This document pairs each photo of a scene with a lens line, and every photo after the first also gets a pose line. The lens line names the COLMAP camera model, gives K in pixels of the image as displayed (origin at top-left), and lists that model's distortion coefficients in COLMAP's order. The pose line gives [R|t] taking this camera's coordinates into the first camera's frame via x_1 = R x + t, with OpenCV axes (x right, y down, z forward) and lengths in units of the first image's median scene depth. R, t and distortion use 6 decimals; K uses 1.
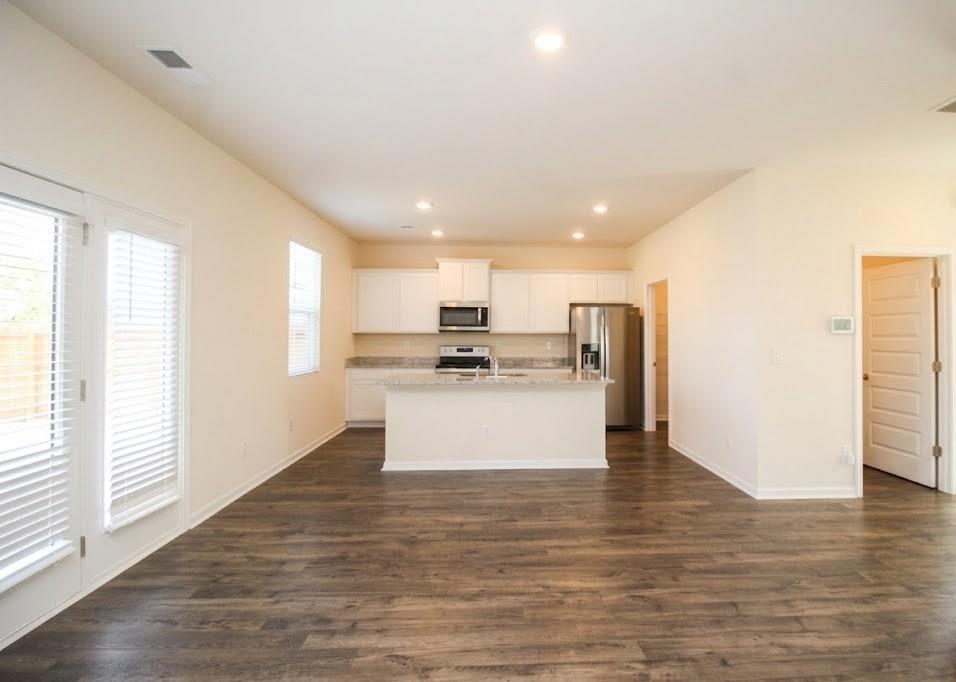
lens RADIAL K [[459.9, 0, 515.3], [0, 459.9, 328.2], [0, 0, 1]] dist [-0.026371, -0.000091]
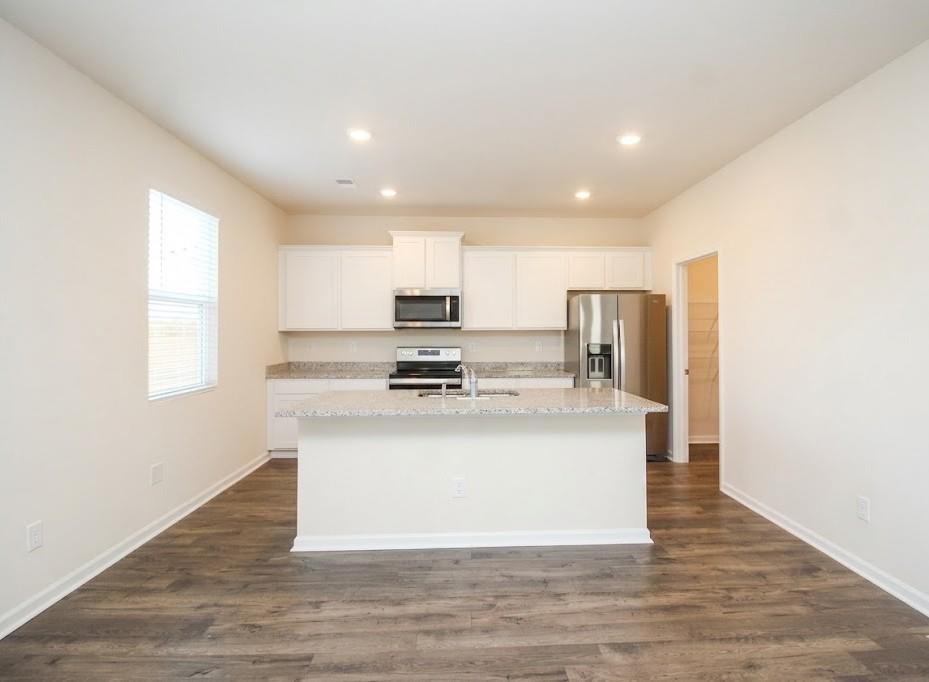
lens RADIAL K [[464.9, 0, 486.2], [0, 464.9, 329.9], [0, 0, 1]] dist [-0.013050, -0.002983]
pose [[0.999983, -0.005847, 0.000026, -0.016544], [0.005847, 0.999921, 0.011087, 0.001819], [-0.000091, -0.011086, 0.999939, 0.256836]]
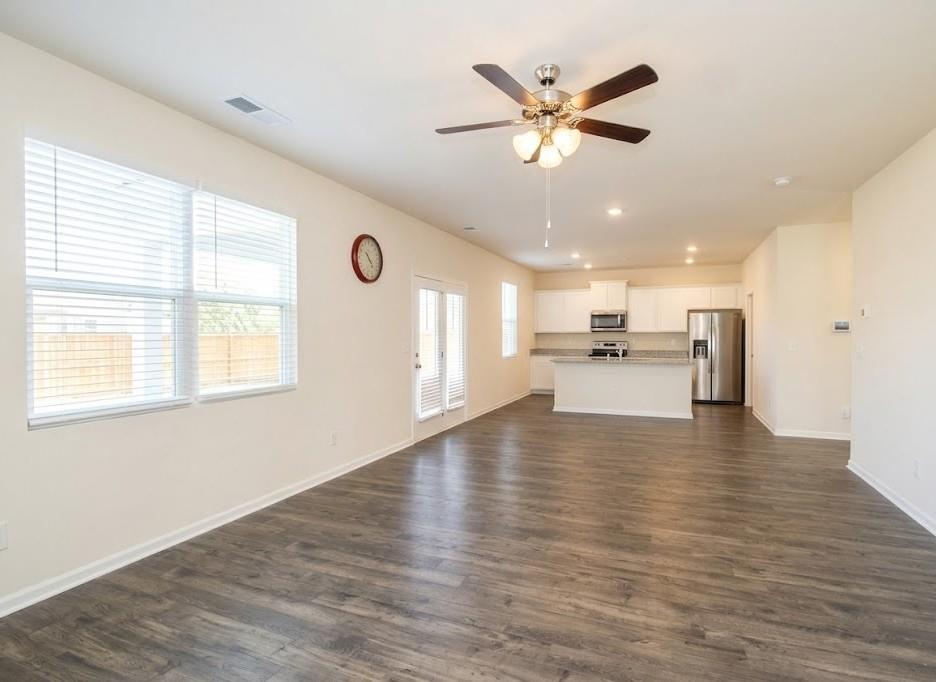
lens RADIAL K [[469.0, 0, 496.2], [0, 469.0, 335.2], [0, 0, 1]] dist [-0.000932, -0.000003]
pose [[0.918198, -0.002492, -0.396115, 0.156072], [0.009099, 0.999849, 0.014801, -0.006253], [0.396018, -0.017194, 0.918082, -0.509581]]
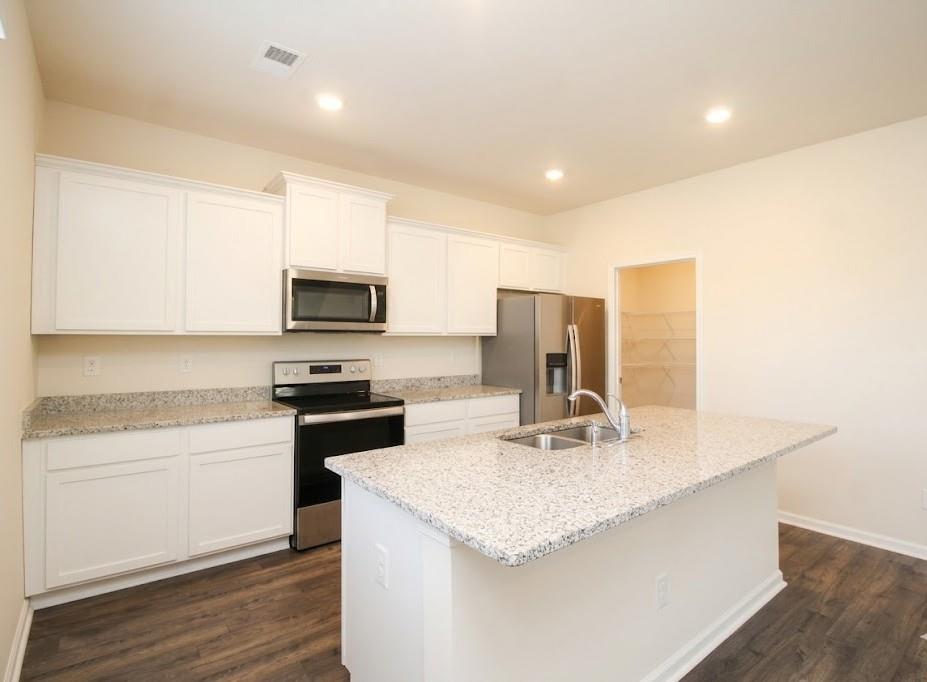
lens RADIAL K [[463.9, 0, 466.6], [0, 463.9, 334.2], [0, 0, 1]] dist [-0.013050, -0.002983]
pose [[0.813462, 0.002663, 0.581612, -0.305104], [-0.012048, 0.999852, 0.012272, 0.001545], [-0.581494, -0.016990, 0.813373, 0.551929]]
